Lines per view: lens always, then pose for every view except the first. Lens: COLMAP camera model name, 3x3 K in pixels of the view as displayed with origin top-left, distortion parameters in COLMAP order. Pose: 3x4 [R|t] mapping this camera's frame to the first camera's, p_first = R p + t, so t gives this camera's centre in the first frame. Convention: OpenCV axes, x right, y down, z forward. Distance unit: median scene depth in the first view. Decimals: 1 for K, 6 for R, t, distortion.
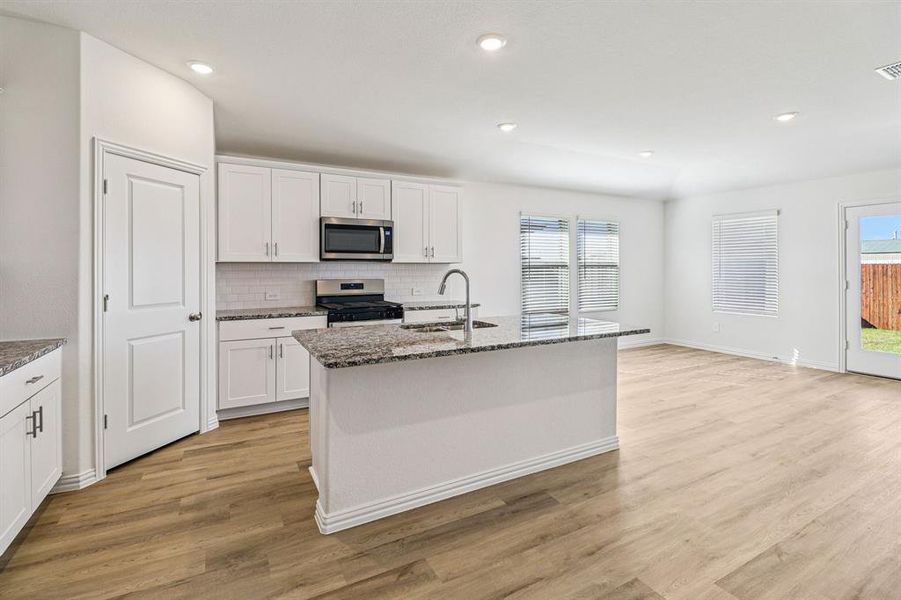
lens RADIAL K [[421.8, 0, 446.2], [0, 421.8, 272.7], [0, 0, 1]] dist [0.001954, -0.014115]
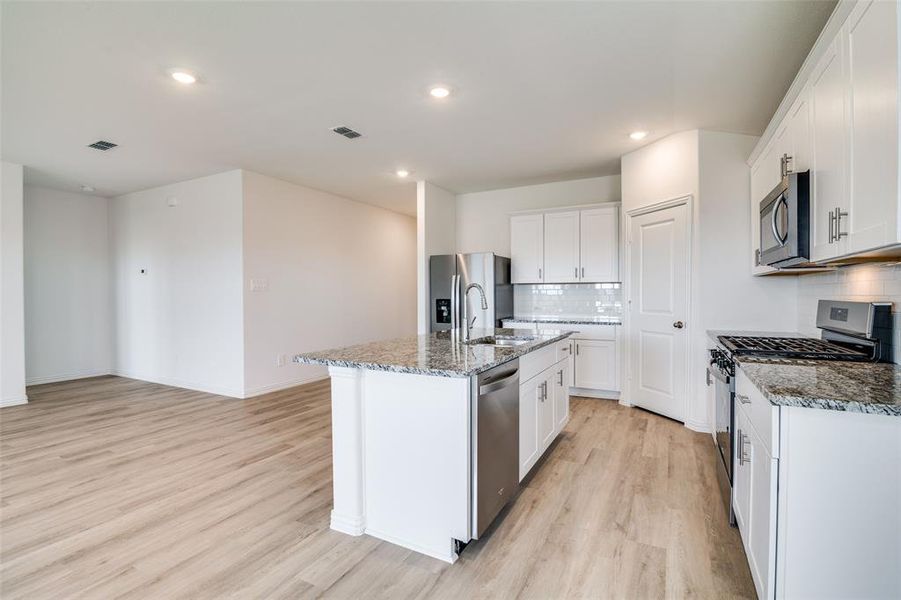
lens RADIAL K [[421.0, 0, 447.6], [0, 421.0, 296.0], [0, 0, 1]] dist [-0.018241, -0.000208]
pose [[-0.832559, 0.006802, -0.553895, 0.664558], [-0.002229, 0.999875, 0.015629, 0.006846], [0.553932, 0.014247, -0.832440, 1.771226]]
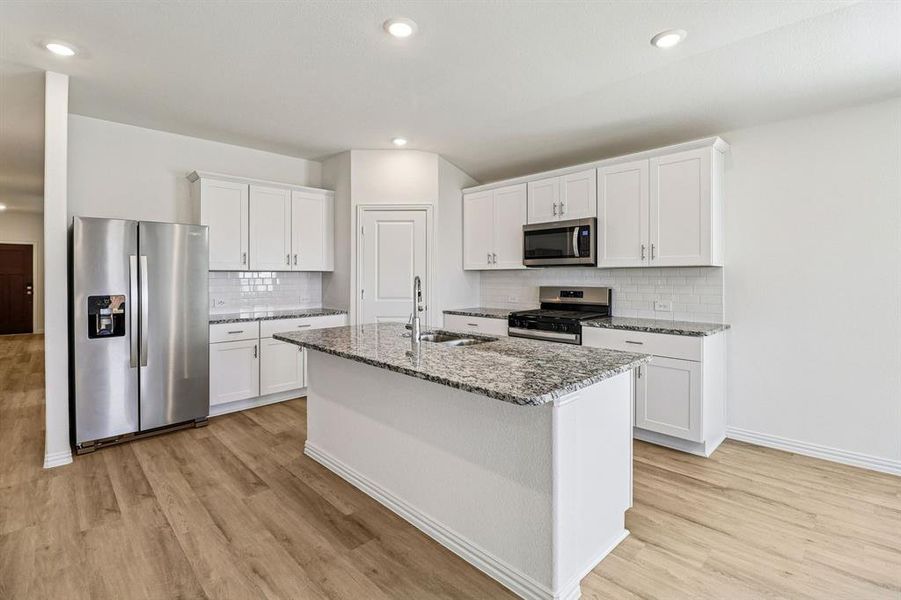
lens RADIAL K [[421.8, 0, 446.2], [0, 421.8, 272.7], [0, 0, 1]] dist [0.001954, -0.014115]
pose [[0.266670, -0.006484, -0.963766, 0.908639], [-0.007697, 0.999931, -0.008857, -0.006433], [0.963757, 0.009780, 0.266602, 0.756455]]
